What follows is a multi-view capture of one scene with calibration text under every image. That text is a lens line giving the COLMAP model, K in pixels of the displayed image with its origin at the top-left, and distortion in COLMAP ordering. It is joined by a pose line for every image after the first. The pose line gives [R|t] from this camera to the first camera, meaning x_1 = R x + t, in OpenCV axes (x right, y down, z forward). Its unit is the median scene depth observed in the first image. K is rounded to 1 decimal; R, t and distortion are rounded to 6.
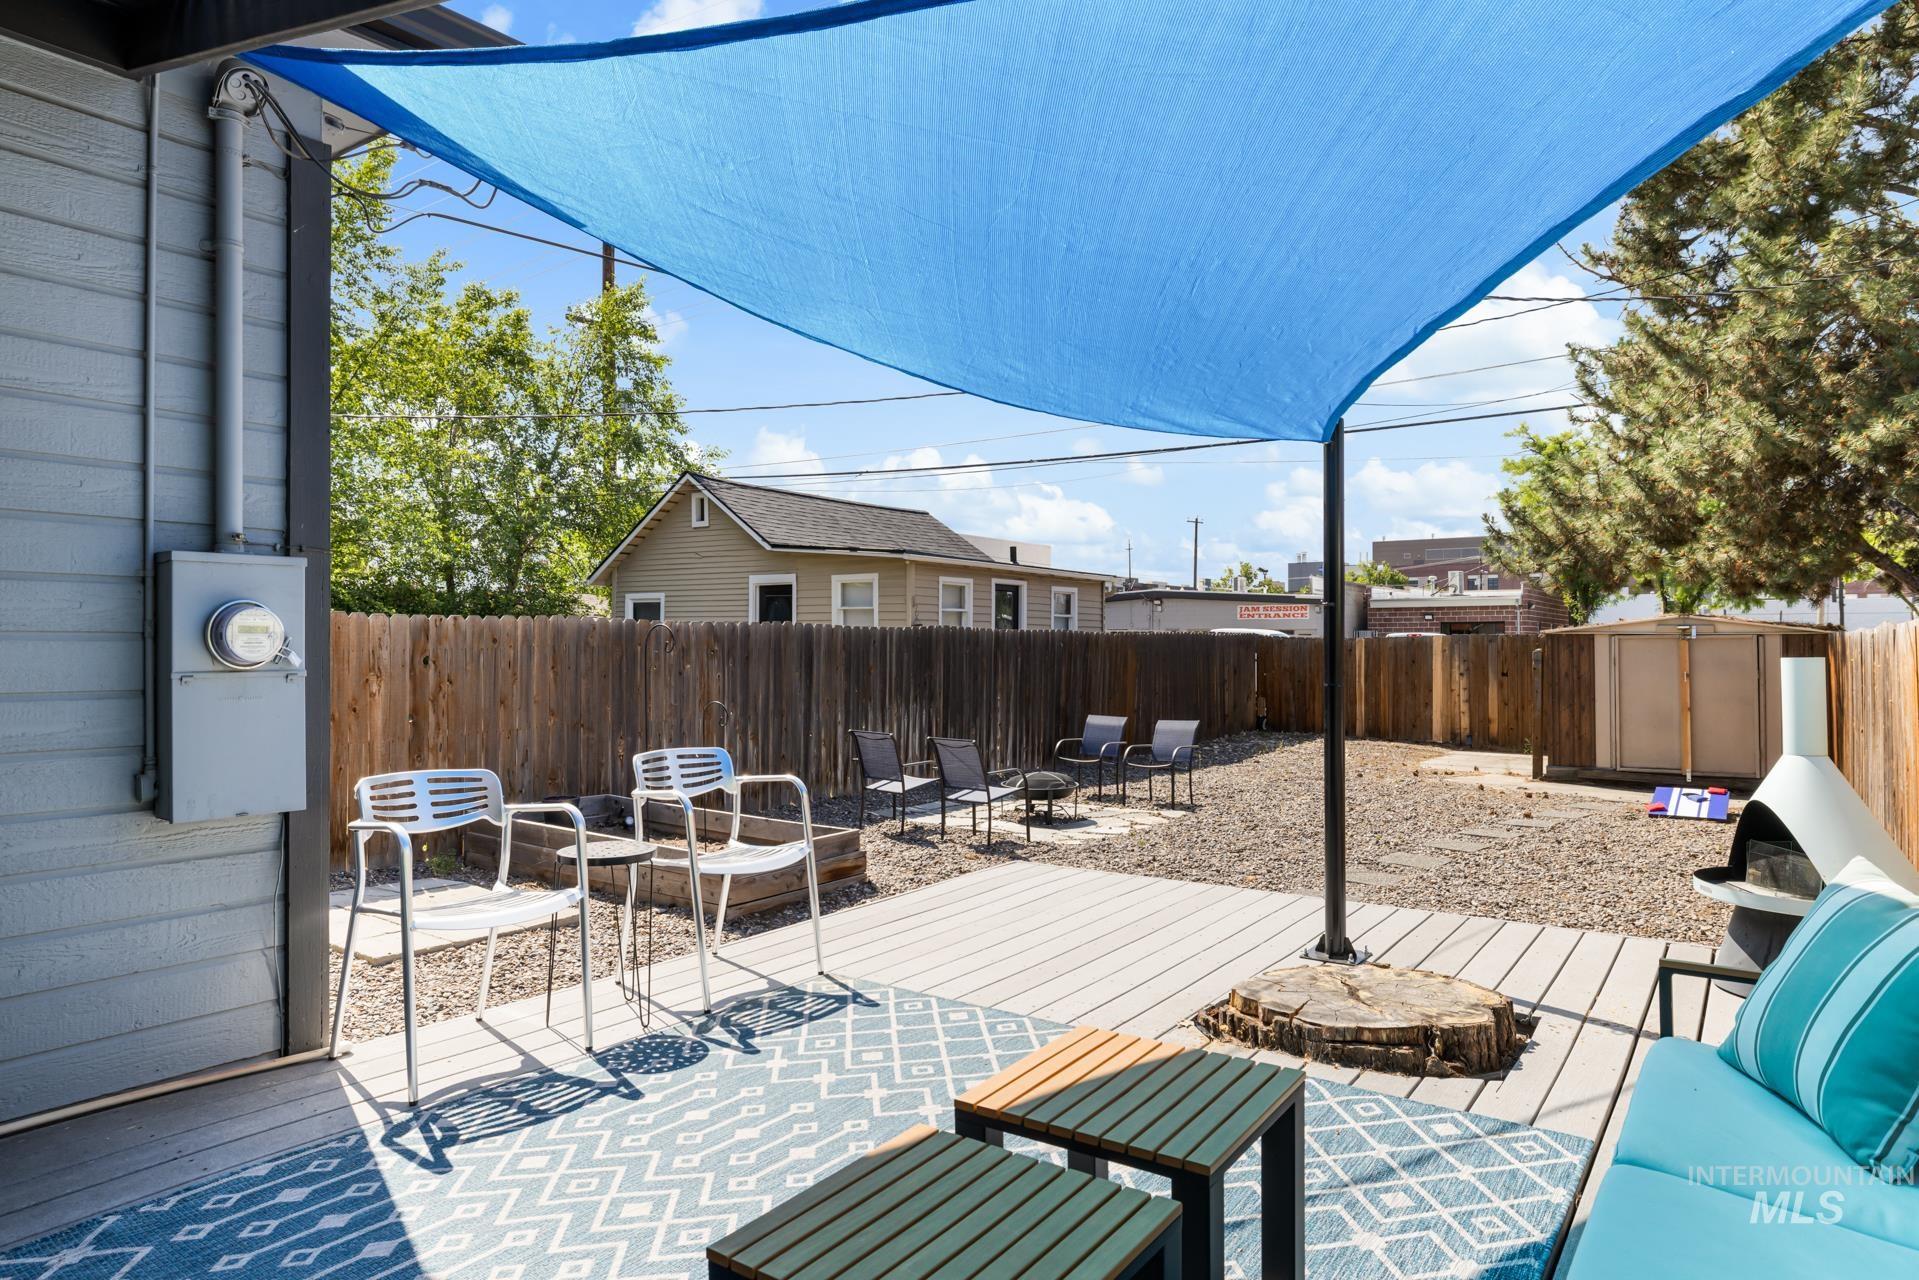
lens RADIAL K [[1185.5, 0, 958.9], [0, 1185.5, 637.0], [0, 0, 1]] dist [0.001535, 0.000229]
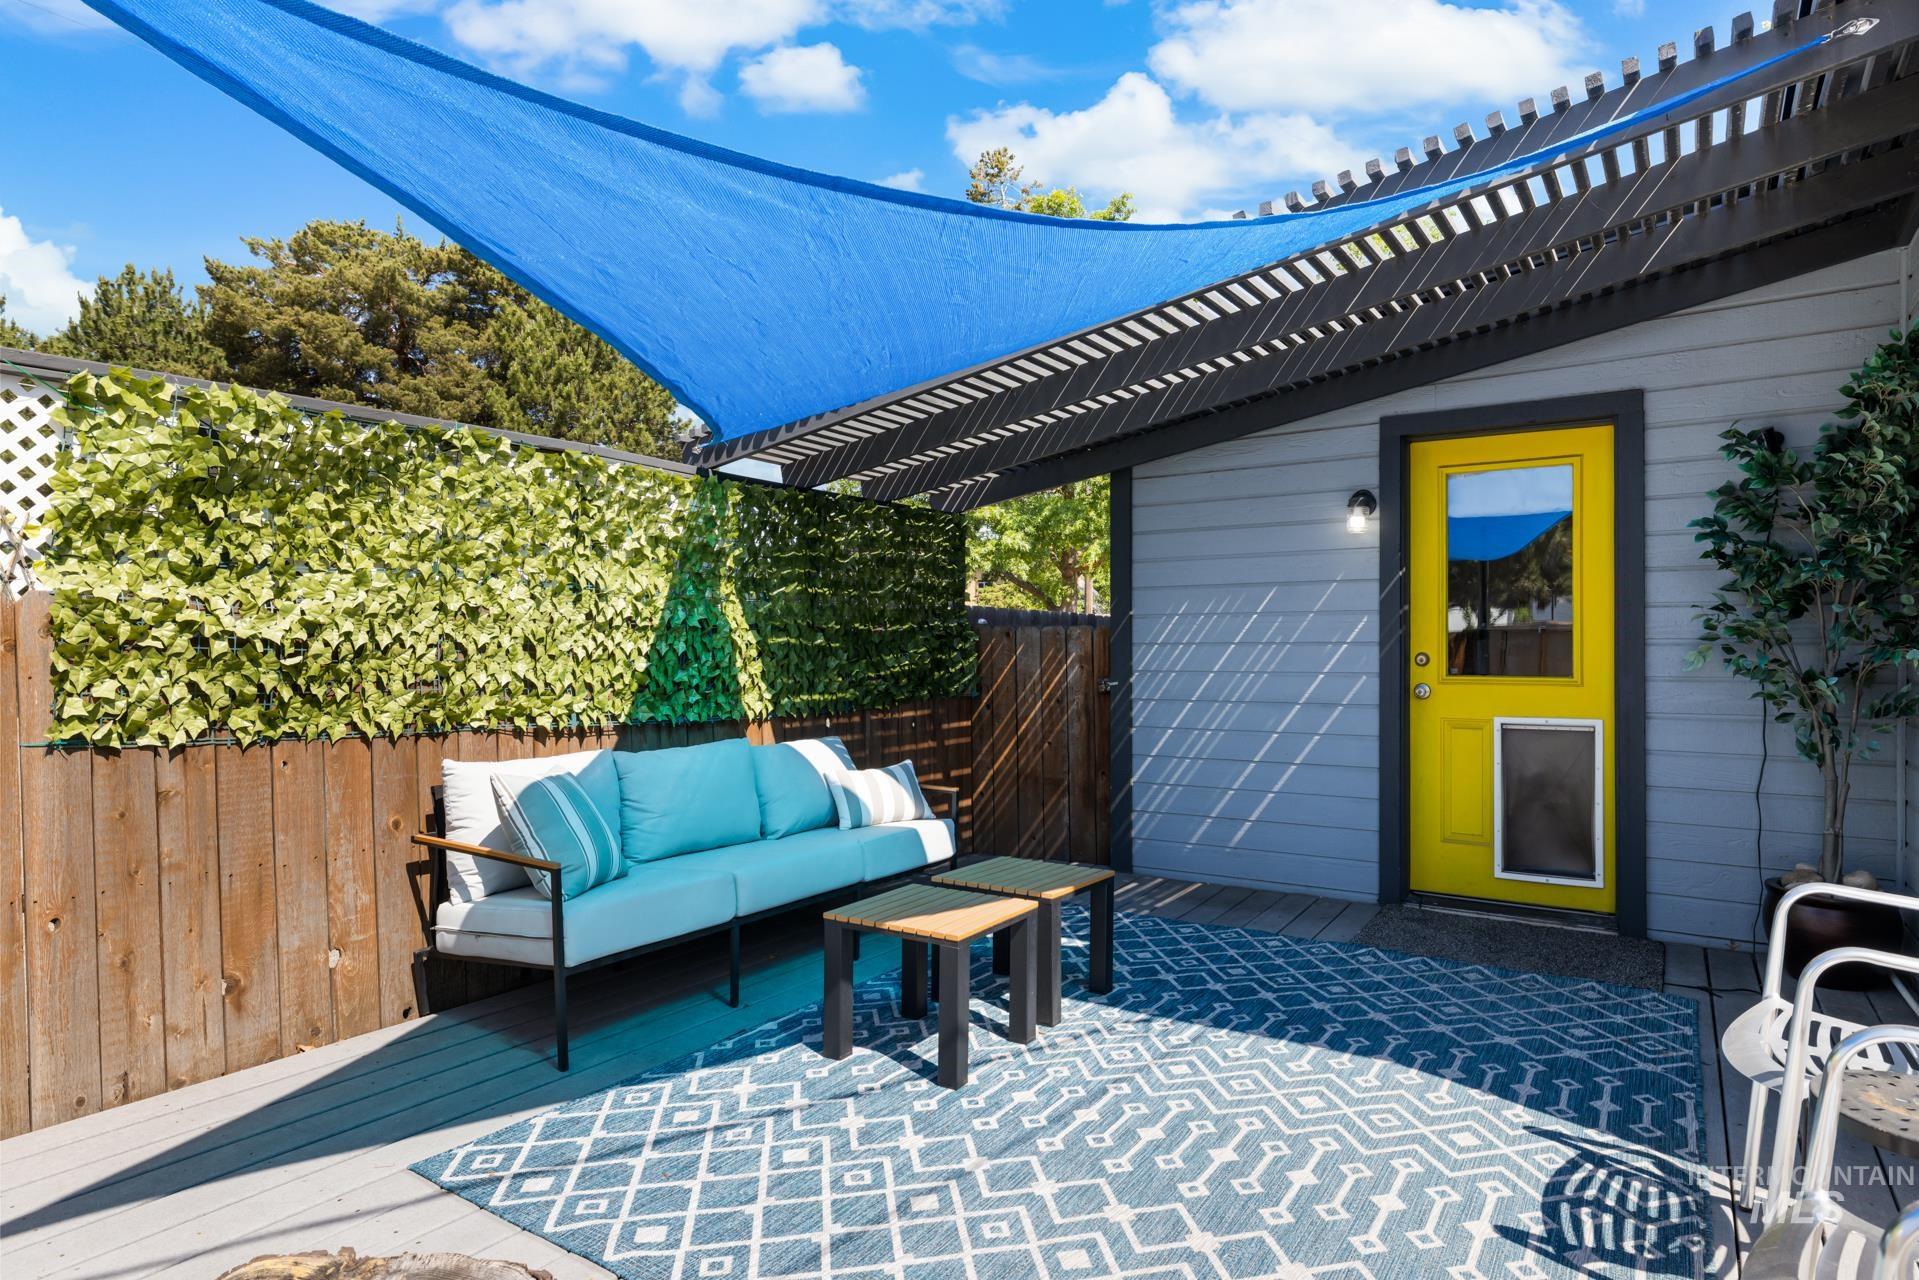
lens RADIAL K [[1076.1, 0, 962.0], [0, 1076.1, 648.6], [0, 0, 1]] dist [0.000366, -0.000933]
pose [[-0.999178, -0.005353, -0.040181, 0.123159], [-0.005440, 0.999983, 0.002058, 0.005488], [0.040169, 0.002274, -0.999190, 1.818107]]
